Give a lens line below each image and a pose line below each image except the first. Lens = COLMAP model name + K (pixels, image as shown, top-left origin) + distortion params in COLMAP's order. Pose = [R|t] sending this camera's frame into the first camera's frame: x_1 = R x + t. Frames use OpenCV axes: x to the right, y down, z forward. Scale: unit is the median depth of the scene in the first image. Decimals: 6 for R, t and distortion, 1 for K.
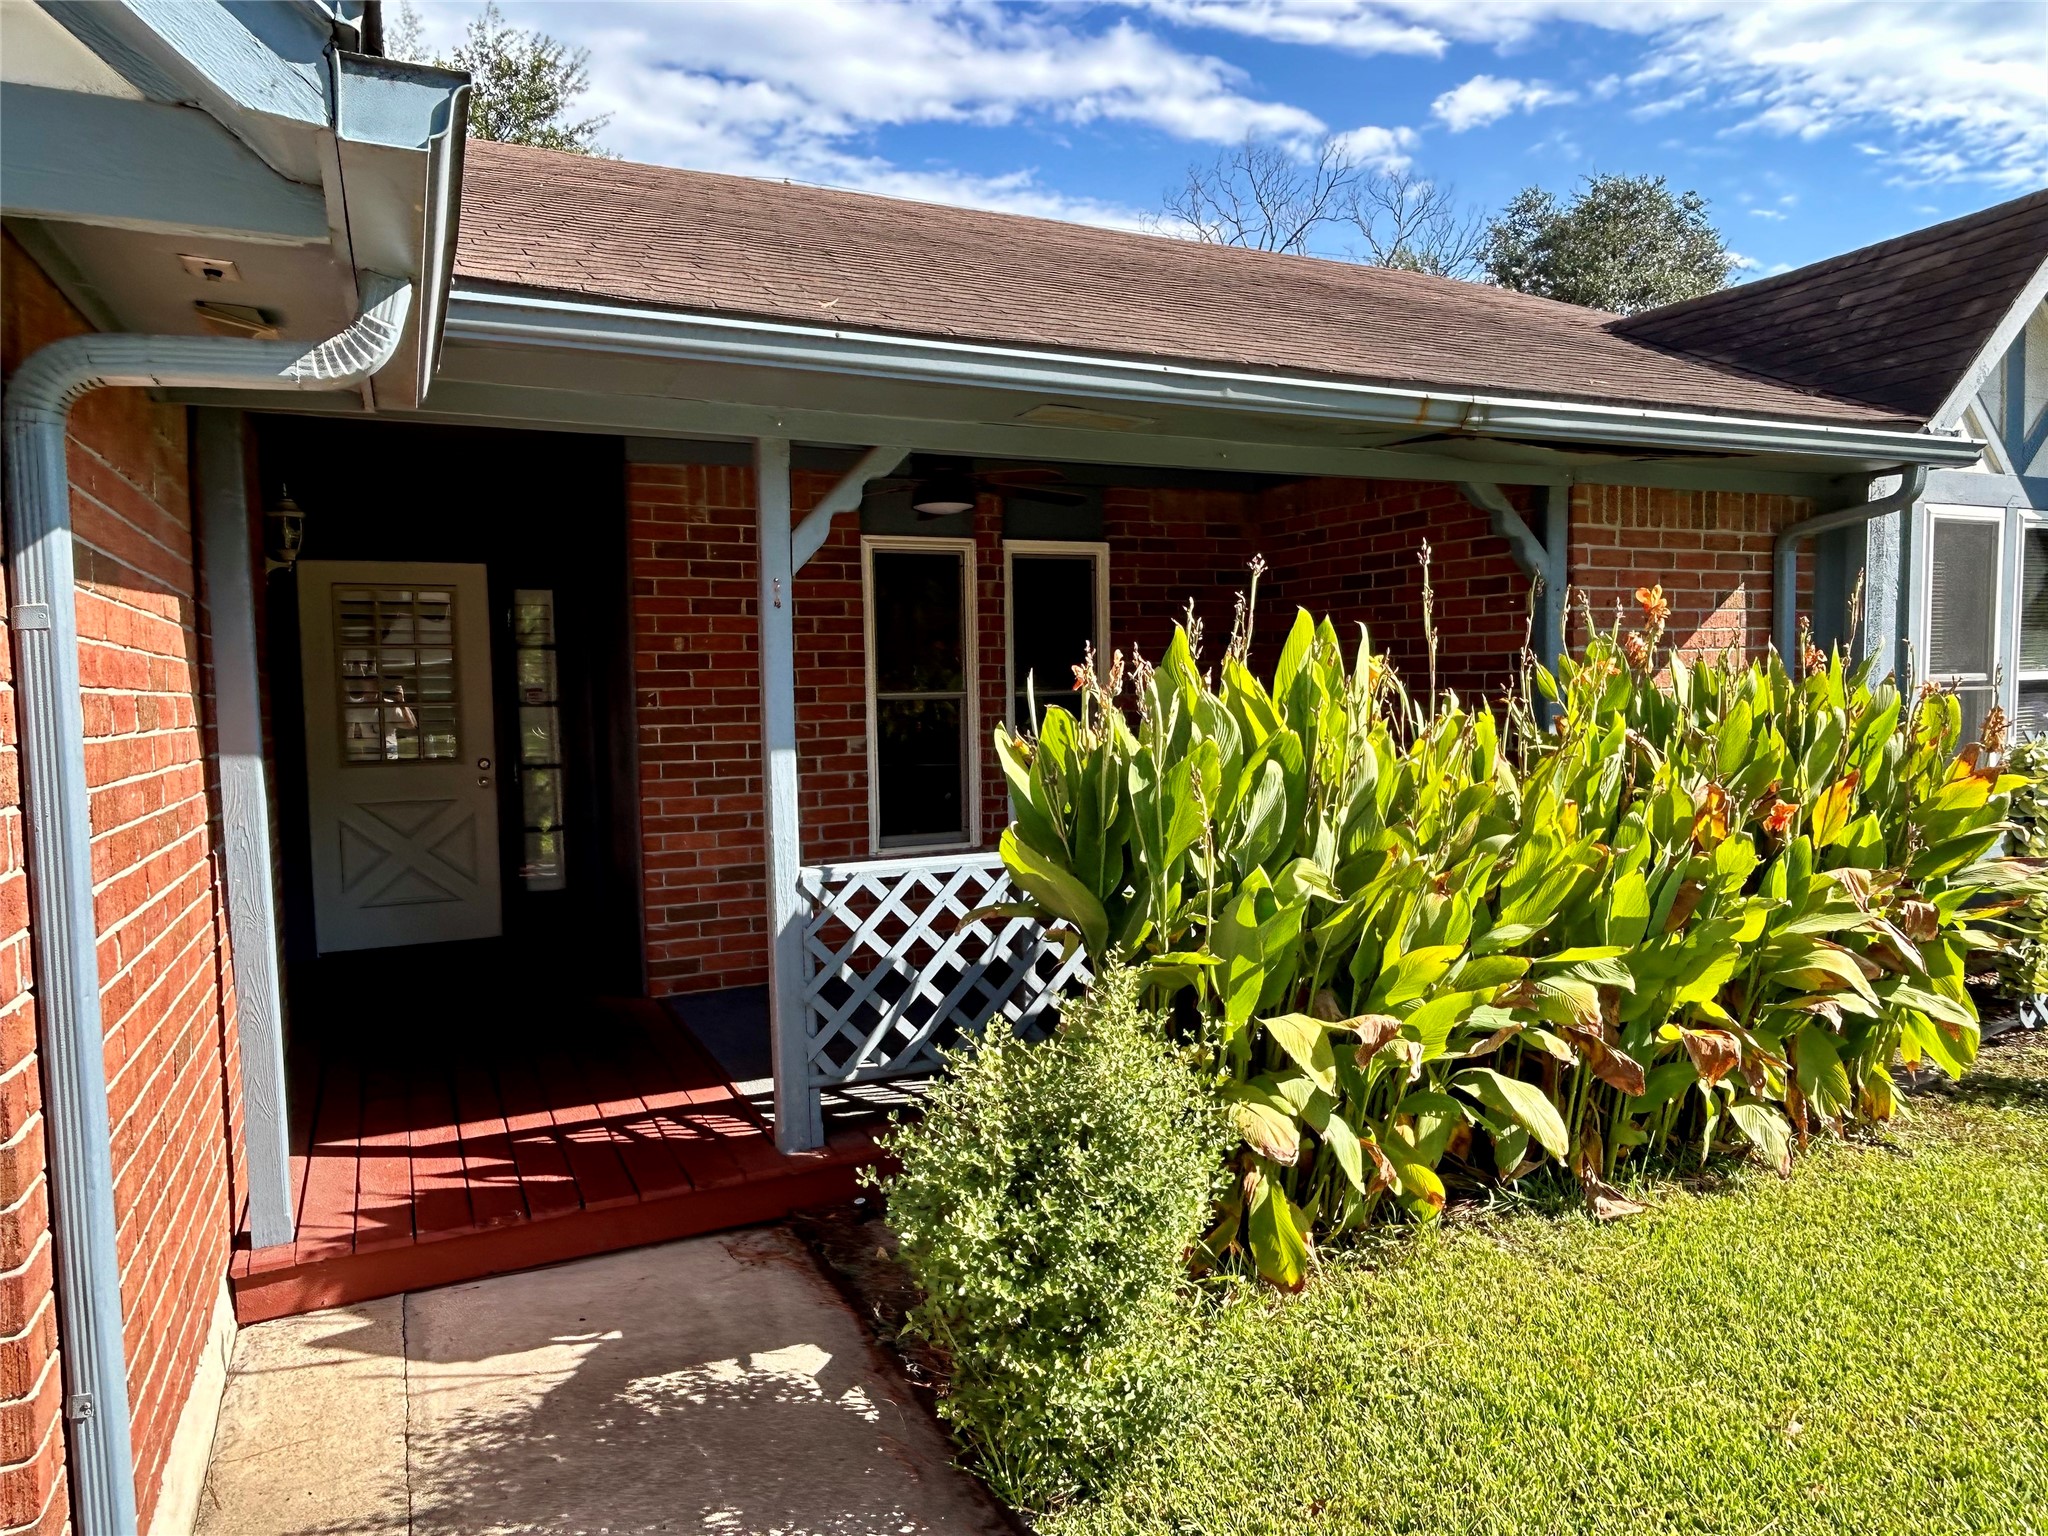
lens RADIAL K [[1338.0, 0, 1015.3], [0, 1338.0, 779.1], [0, 0, 1]] dist [0.002960, -0.017887]
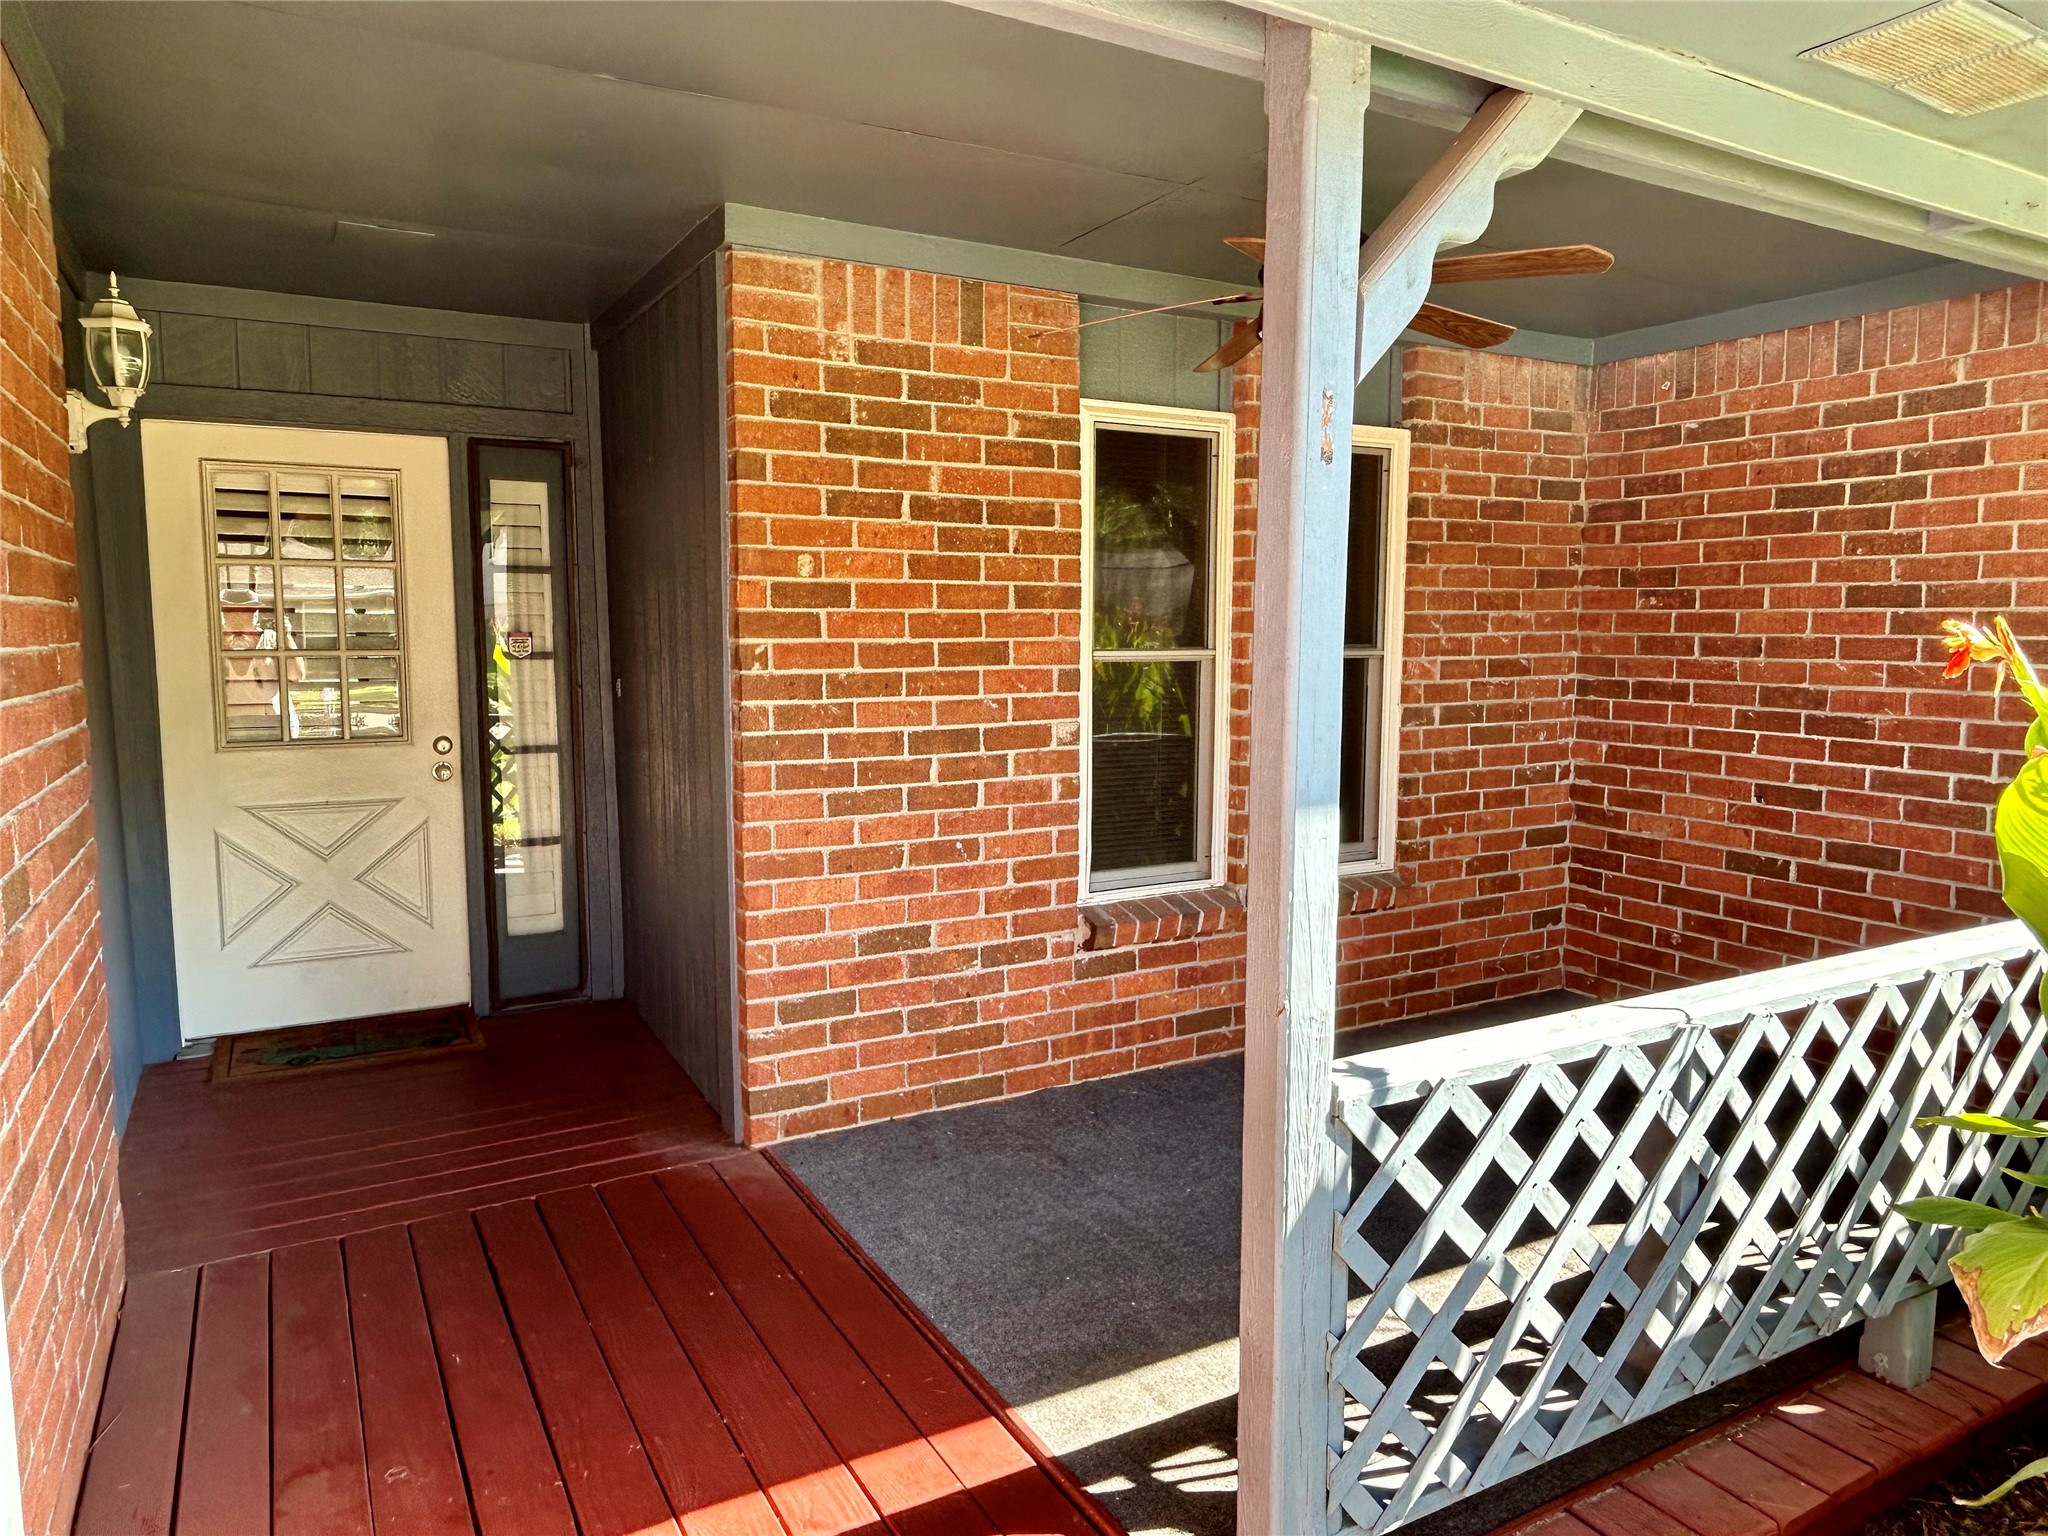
lens RADIAL K [[1341.4, 0, 1013.8], [0, 1341.4, 773.5], [0, 0, 1]] dist [0.004655, -0.016067]
pose [[0.997246, 0.012215, 0.073149, -0.199271], [-0.015060, 0.999146, 0.038465, -0.032217], [-0.072617, -0.039461, 0.996579, 0.388824]]
